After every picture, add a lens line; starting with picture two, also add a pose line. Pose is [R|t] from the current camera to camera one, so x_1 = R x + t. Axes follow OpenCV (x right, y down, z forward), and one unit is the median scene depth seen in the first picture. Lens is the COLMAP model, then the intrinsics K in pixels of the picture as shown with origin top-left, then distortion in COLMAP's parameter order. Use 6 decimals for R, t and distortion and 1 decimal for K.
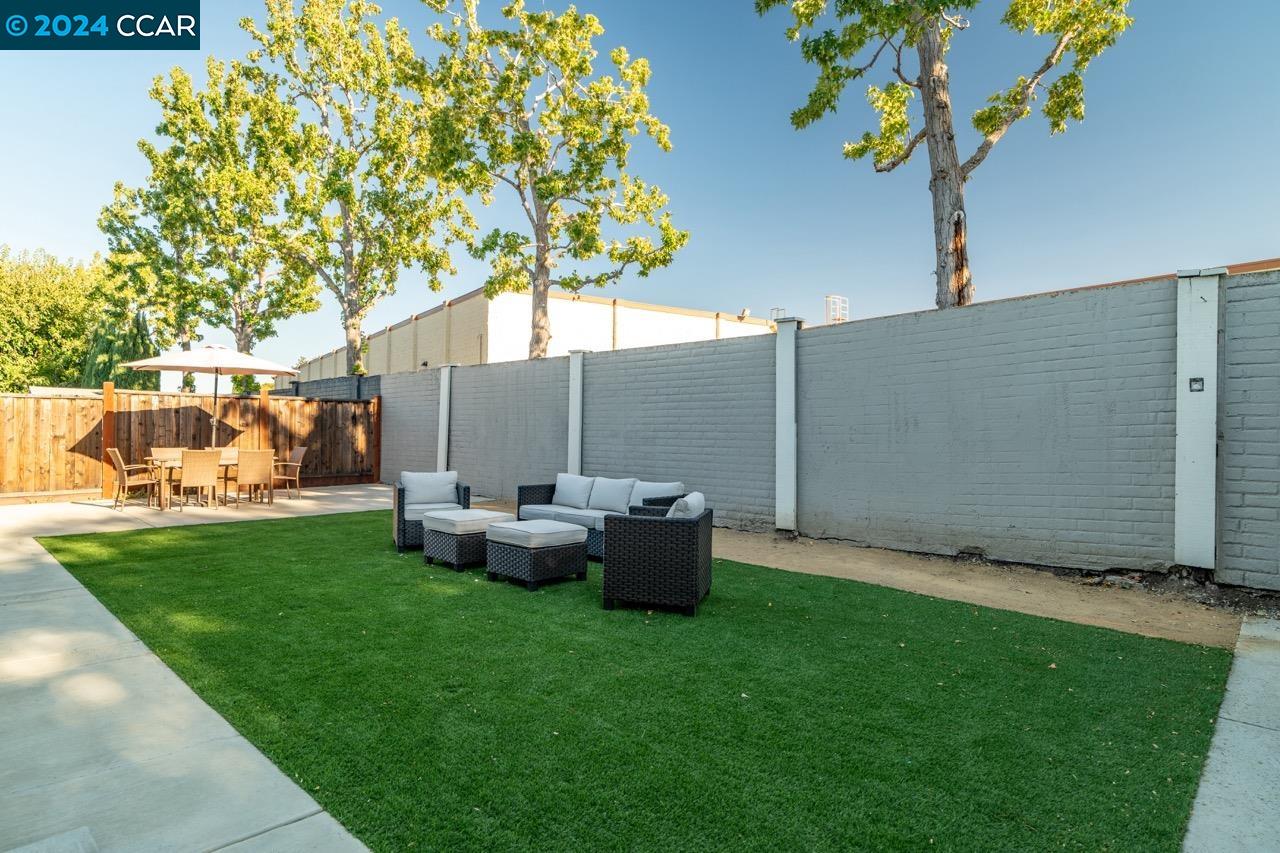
lens RADIAL K [[691.1, 0, 640.0], [0, 691.1, 426.5], [0, 0, 1]] dist [-0.011107, 0.001995]
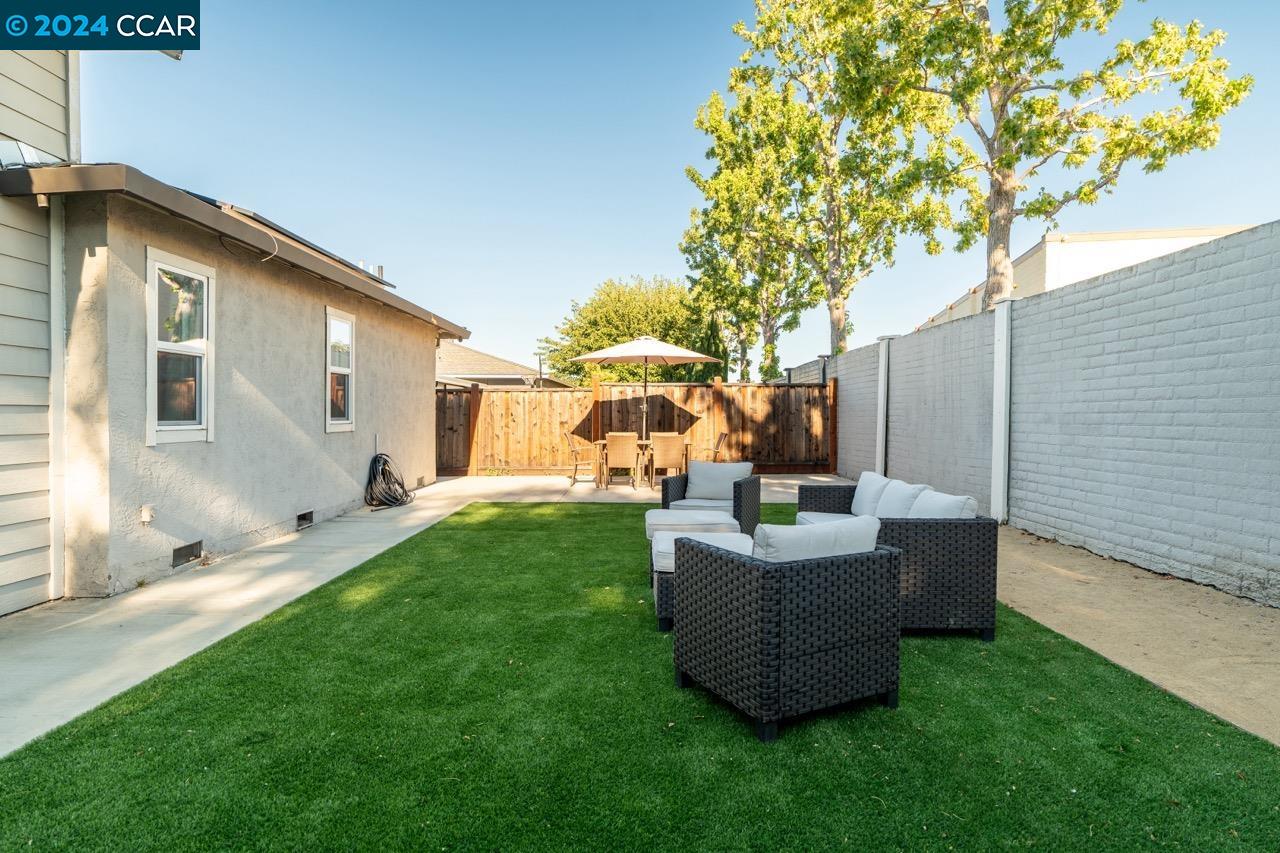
lens RADIAL K [[709.2, 0, 640.0], [0, 709.2, 426.5], [0, 0, 1]] dist [-0.007733, -0.000010]
pose [[0.681670, 0.004039, -0.731648, 0.152368], [0.007842, 0.999887, 0.012826, 0.005892], [0.731618, -0.014480, 0.681561, 0.196452]]
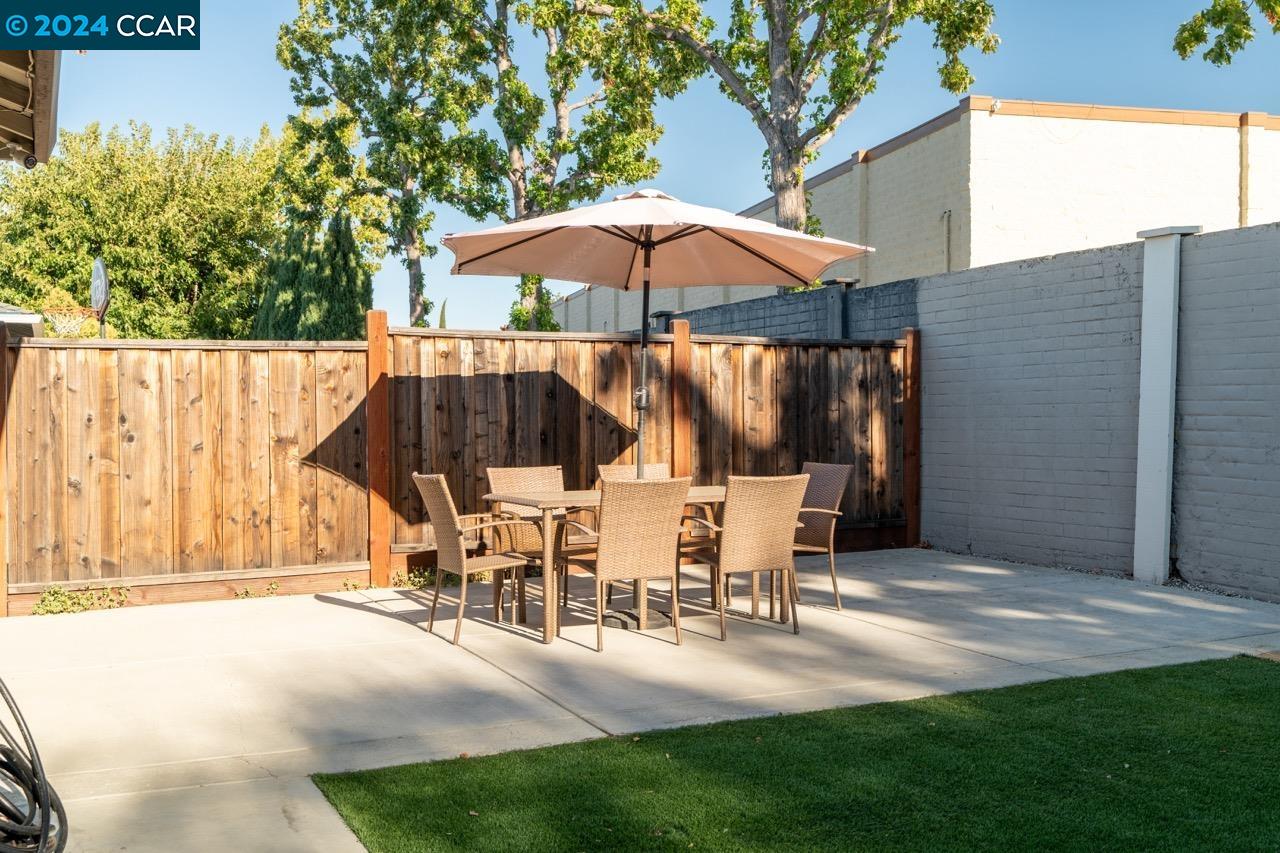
lens RADIAL K [[1241.7, 0, 640.0], [0, 1241.7, 426.5], [0, 0, 1]] dist [-0.002702, 0.006743]
pose [[0.934806, -0.009410, -0.355033, -0.312134], [0.015284, 0.999789, 0.013743, -0.000710], [0.354829, -0.018273, 0.934753, 0.303298]]
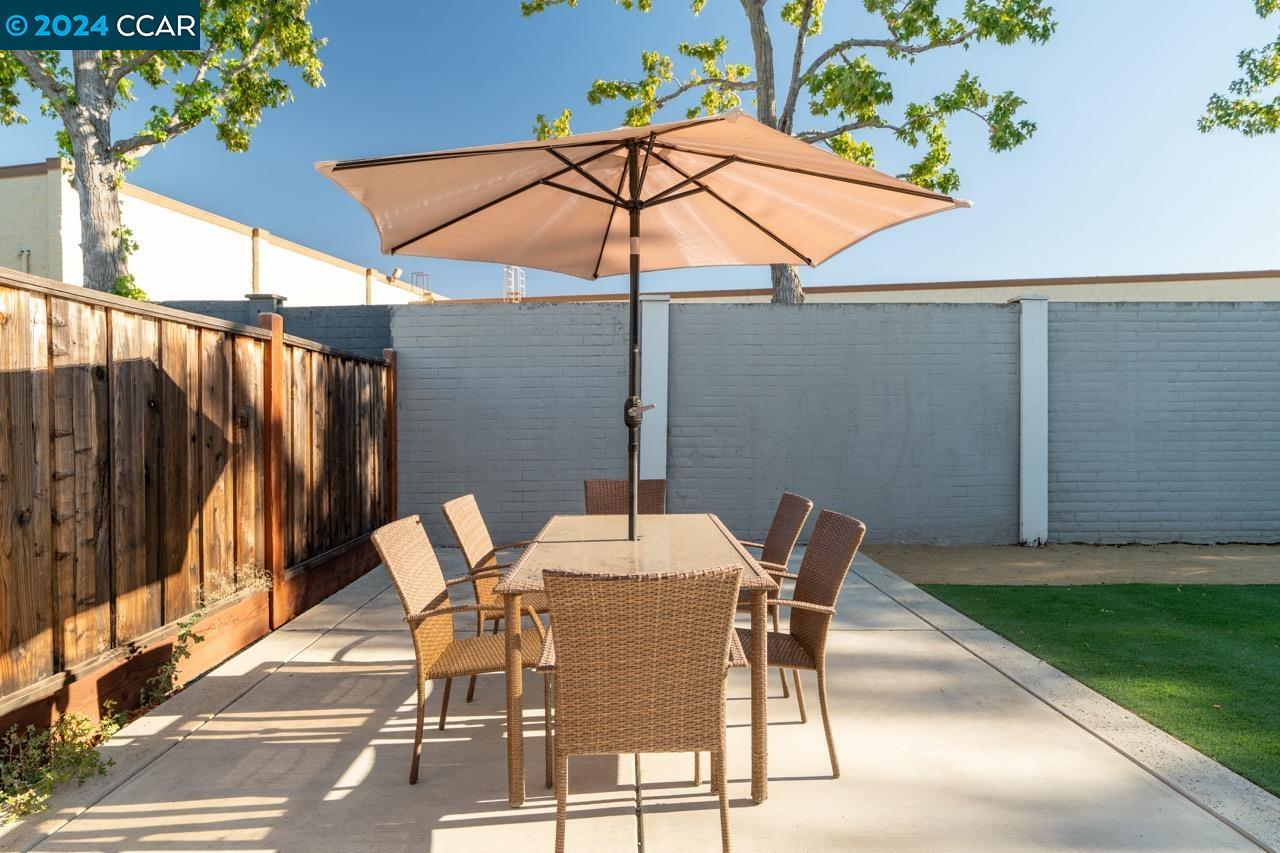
lens RADIAL K [[699.1, 0, 640.0], [0, 699.1, 426.5], [0, 0, 1]] dist [-0.005067, -0.000092]
pose [[0.723256, -0.021569, 0.690243, -0.666318], [0.007151, 0.999692, 0.023746, -0.006522], [-0.690543, -0.012238, 0.723187, 0.651678]]
